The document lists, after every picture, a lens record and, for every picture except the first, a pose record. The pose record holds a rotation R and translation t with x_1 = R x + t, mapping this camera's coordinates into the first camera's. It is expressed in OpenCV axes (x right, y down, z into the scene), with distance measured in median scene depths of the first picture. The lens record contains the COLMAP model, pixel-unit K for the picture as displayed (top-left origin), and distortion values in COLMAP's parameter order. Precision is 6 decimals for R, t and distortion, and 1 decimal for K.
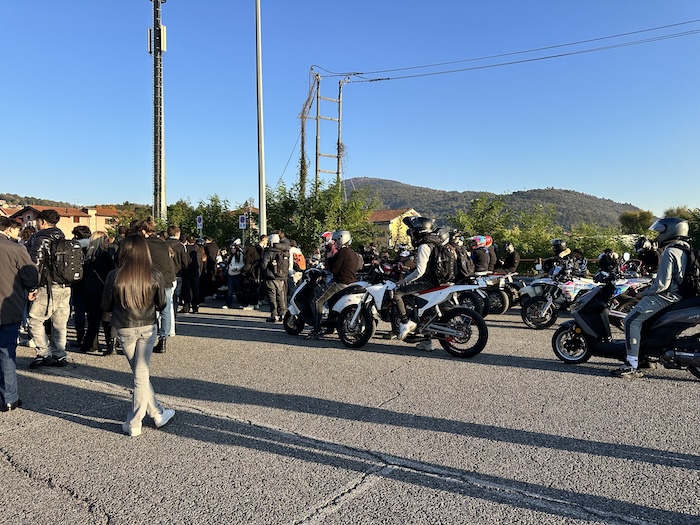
lens RADIAL K [[487.4, 0, 350.2], [0, 487.4, 258.7], [0, 0, 1]] dist [-0.008912, -0.004533]
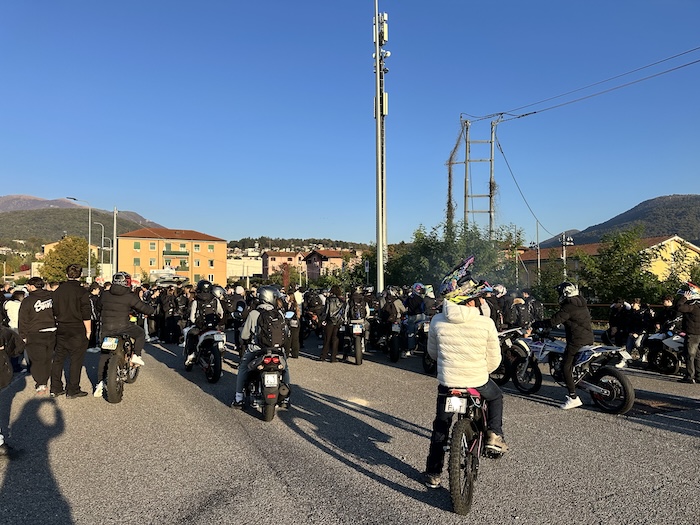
lens RADIAL K [[487.4, 0, 349.2], [0, 487.4, 265.2], [0, 0, 1]] dist [-0.008912, -0.004533]
pose [[0.838081, -0.027086, -0.544873, 0.279223], [-0.002624, 0.998555, -0.053674, -0.008840], [0.545540, 0.046413, 0.836799, -0.006614]]
